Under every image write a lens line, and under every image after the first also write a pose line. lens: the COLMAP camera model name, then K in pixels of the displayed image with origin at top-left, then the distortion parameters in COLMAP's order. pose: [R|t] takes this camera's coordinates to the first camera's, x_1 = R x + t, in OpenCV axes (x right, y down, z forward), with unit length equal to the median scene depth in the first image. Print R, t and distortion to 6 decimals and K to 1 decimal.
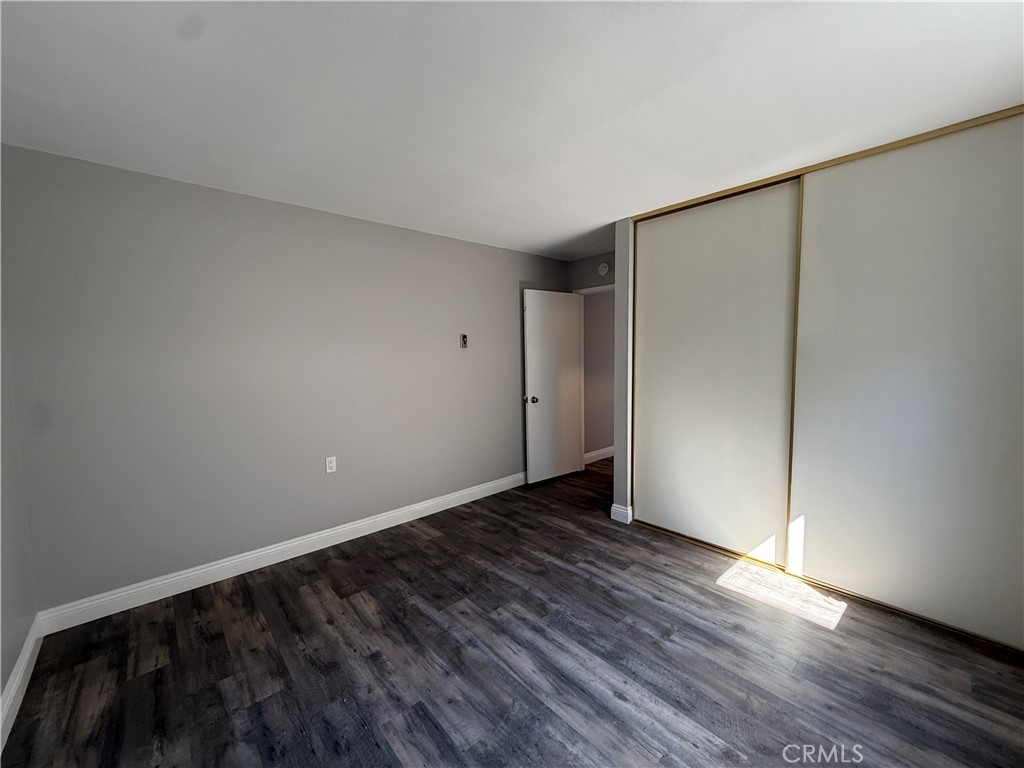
lens RADIAL K [[409.1, 0, 510.5], [0, 409.1, 386.8], [0, 0, 1]] dist [-0.000331, 0.000220]
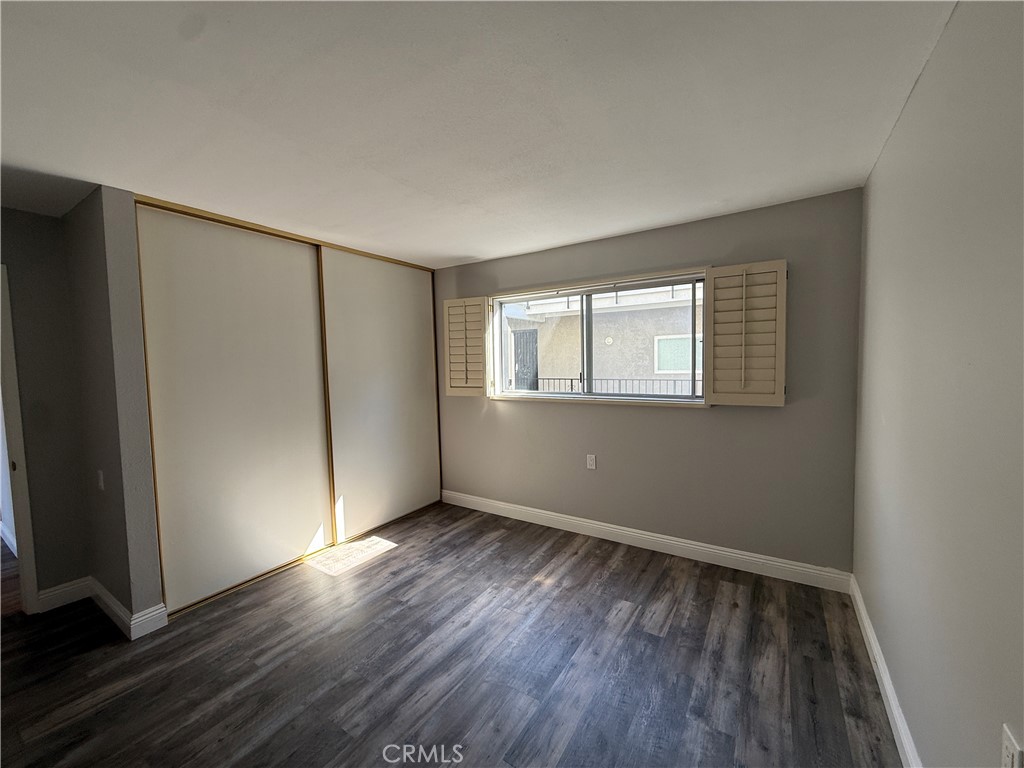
lens RADIAL K [[409.1, 0, 511.3], [0, 409.1, 387.7], [0, 0, 1]] dist [-0.000331, 0.000220]
pose [[-0.270687, -0.036876, 0.961961, -0.852374], [0.107620, 0.991843, 0.068304, -0.087174], [-0.956633, 0.122015, -0.264510, 0.898505]]
